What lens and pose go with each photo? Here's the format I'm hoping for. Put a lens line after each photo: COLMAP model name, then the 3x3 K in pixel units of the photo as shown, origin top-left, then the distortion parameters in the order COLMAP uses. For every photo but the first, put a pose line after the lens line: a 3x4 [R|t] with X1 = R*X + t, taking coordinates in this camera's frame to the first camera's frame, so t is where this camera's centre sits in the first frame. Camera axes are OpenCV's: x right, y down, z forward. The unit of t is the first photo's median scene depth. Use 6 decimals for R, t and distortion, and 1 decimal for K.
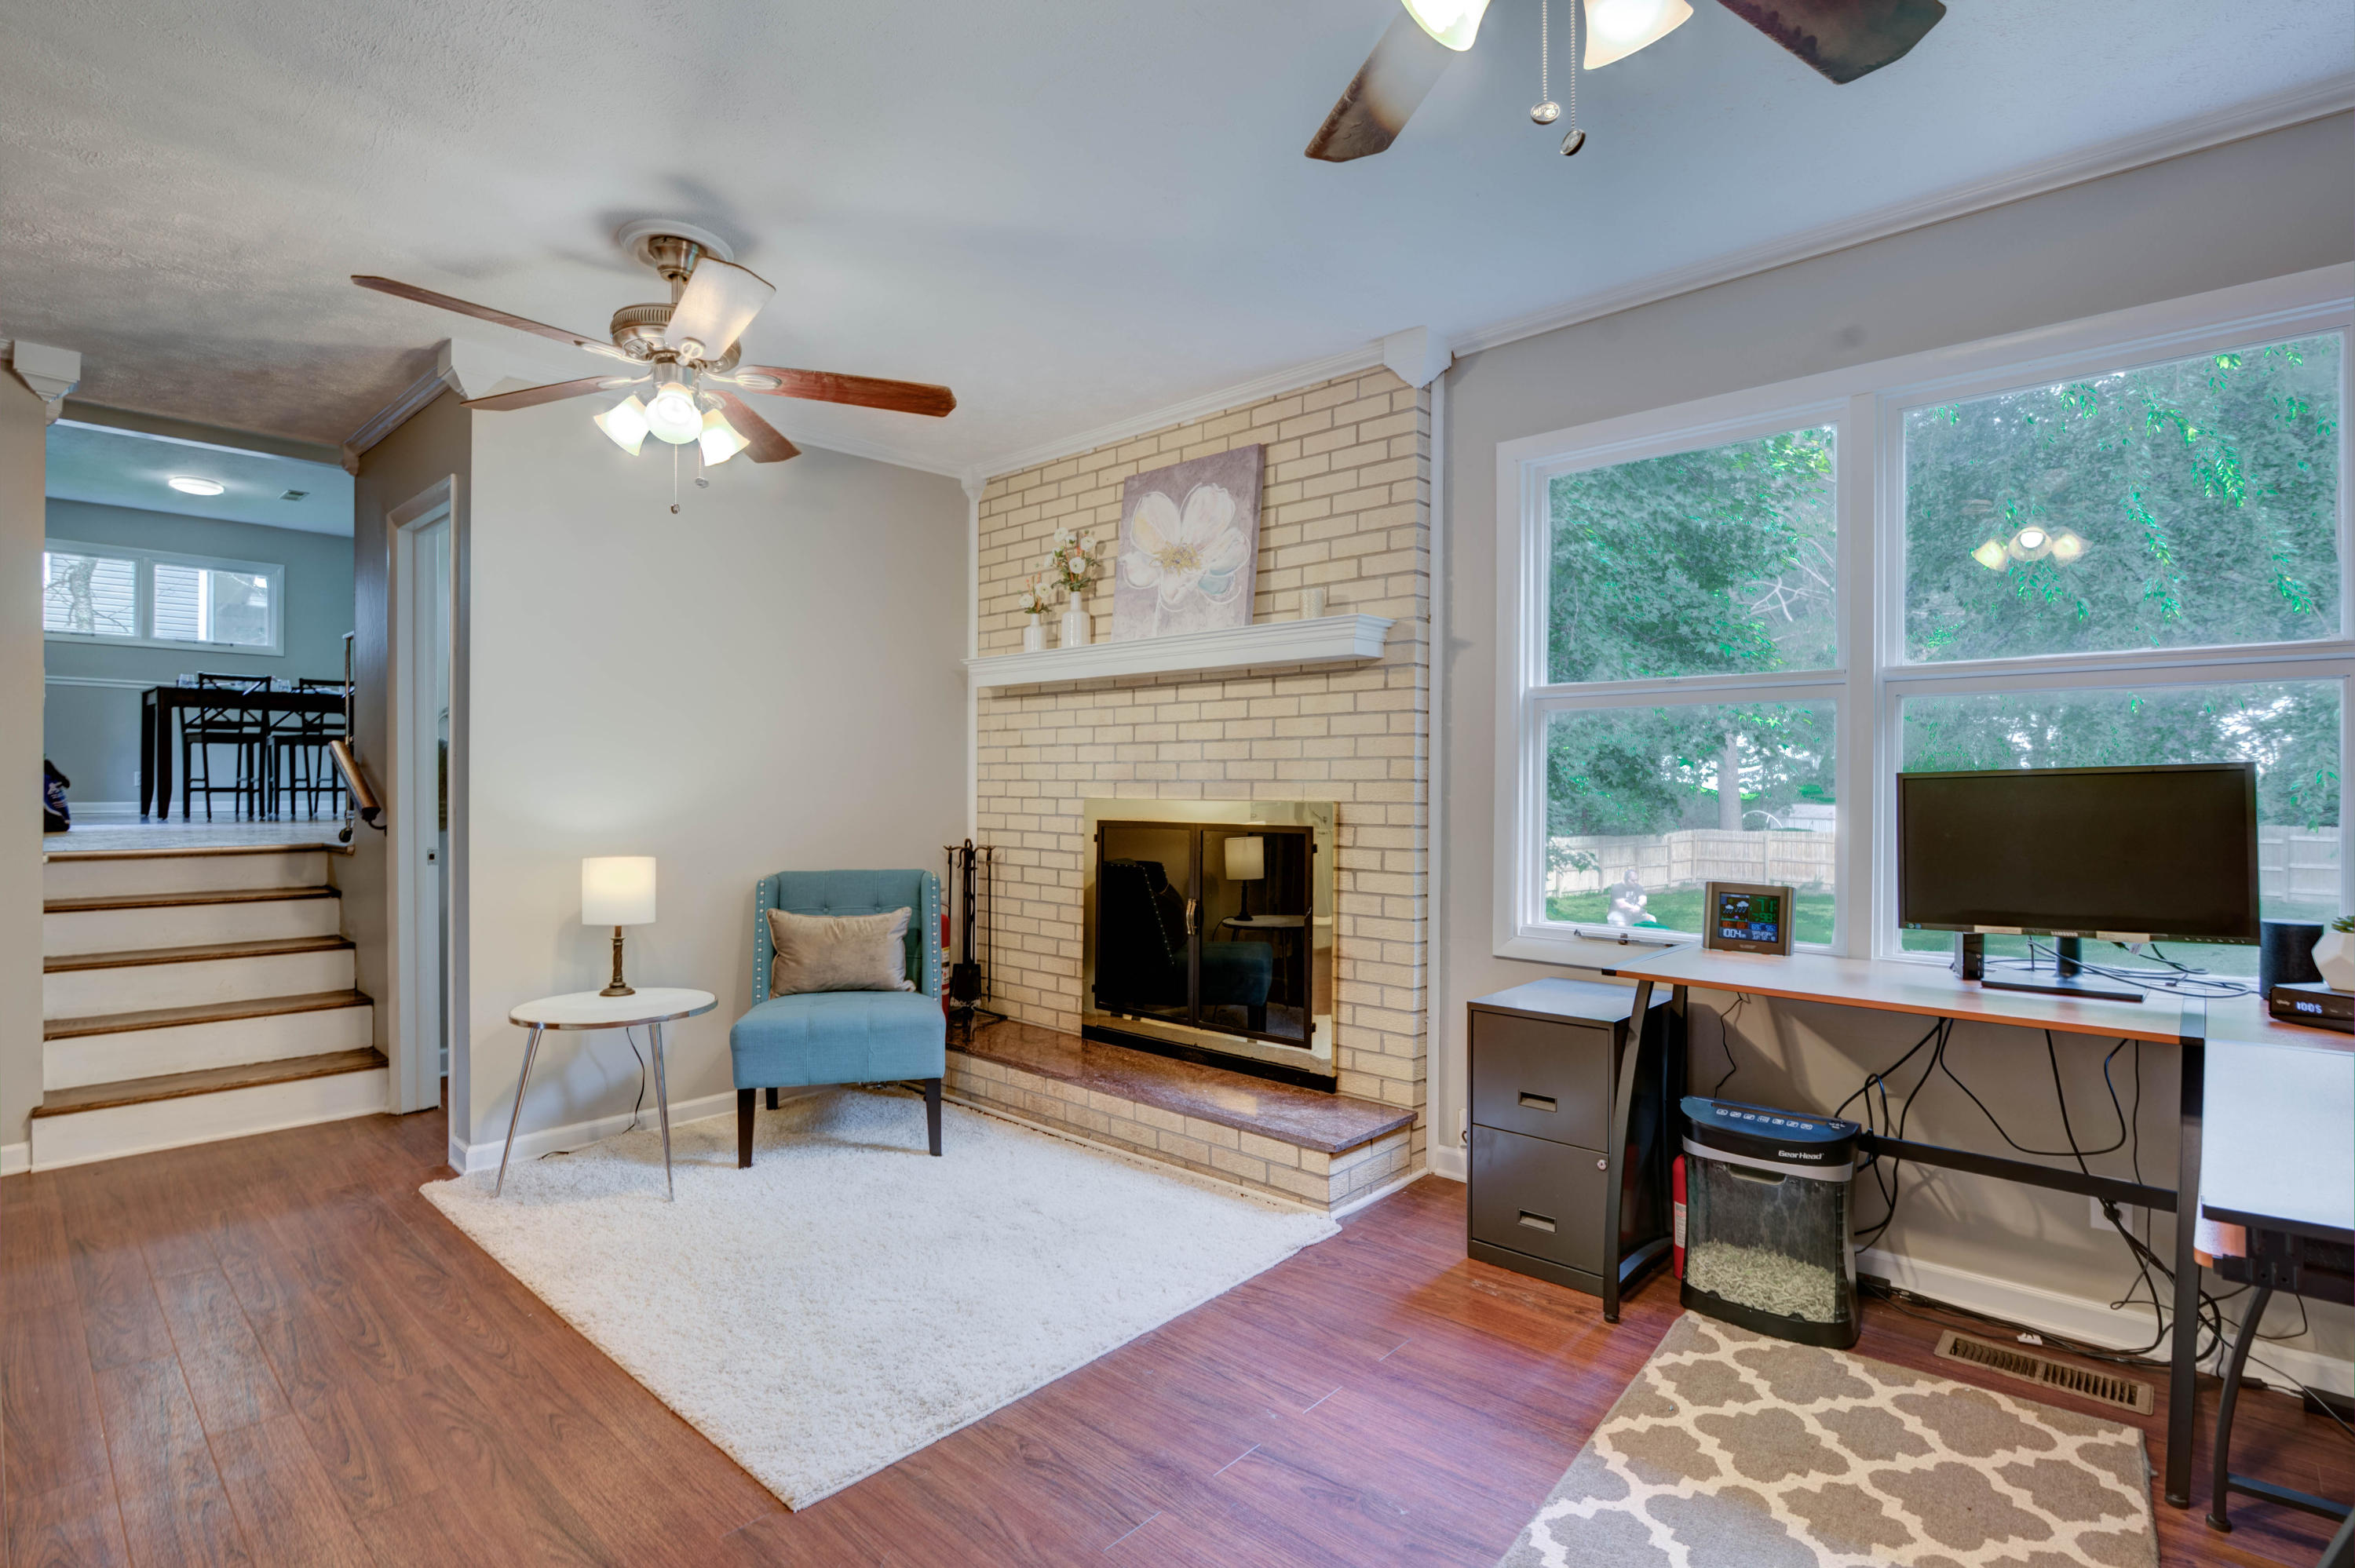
lens RADIAL K [[1142.3, 0, 1177.5], [0, 1142.3, 784.0], [0, 0, 1]] dist [-0.012567, -0.001343]
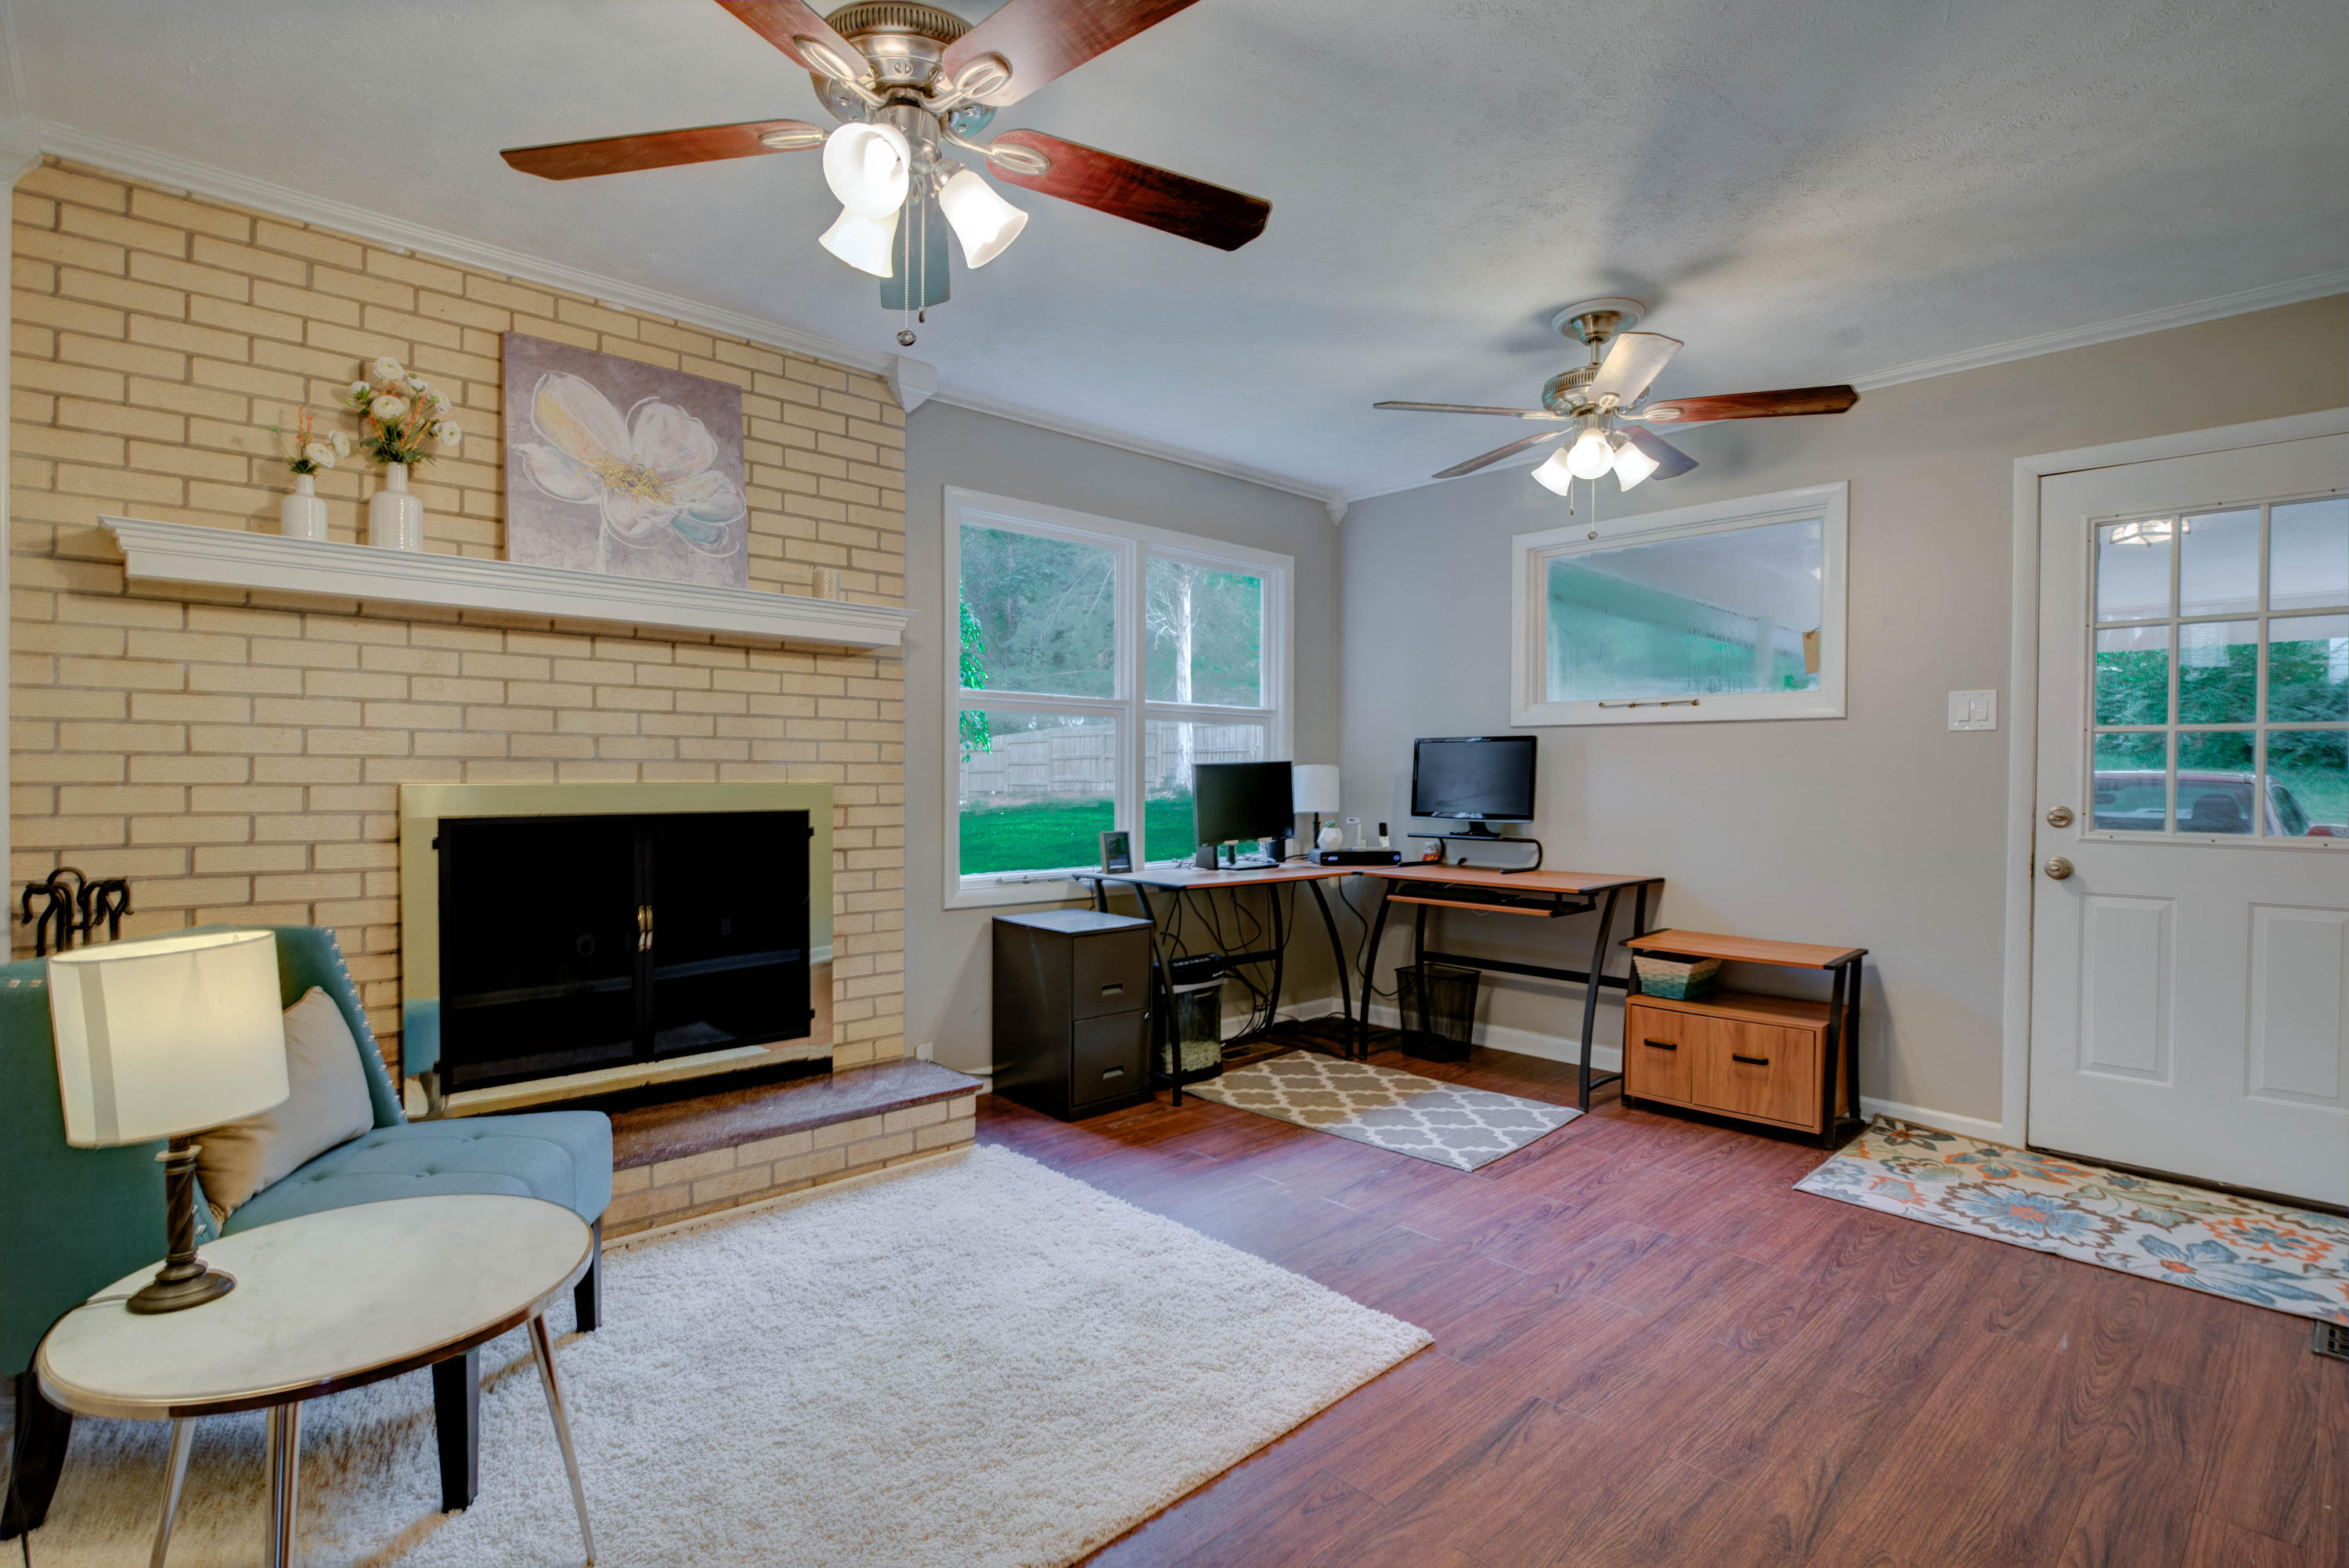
lens RADIAL K [[1139.4, 0, 1174.5], [0, 1139.4, 784.0], [0, 0, 1]] dist [-0.012567, -0.001343]
pose [[0.067890, -0.010193, 0.997641, -0.859702], [-0.005335, 0.999930, 0.010579, 0.003648], [-0.997679, -0.006040, 0.067830, 0.640760]]
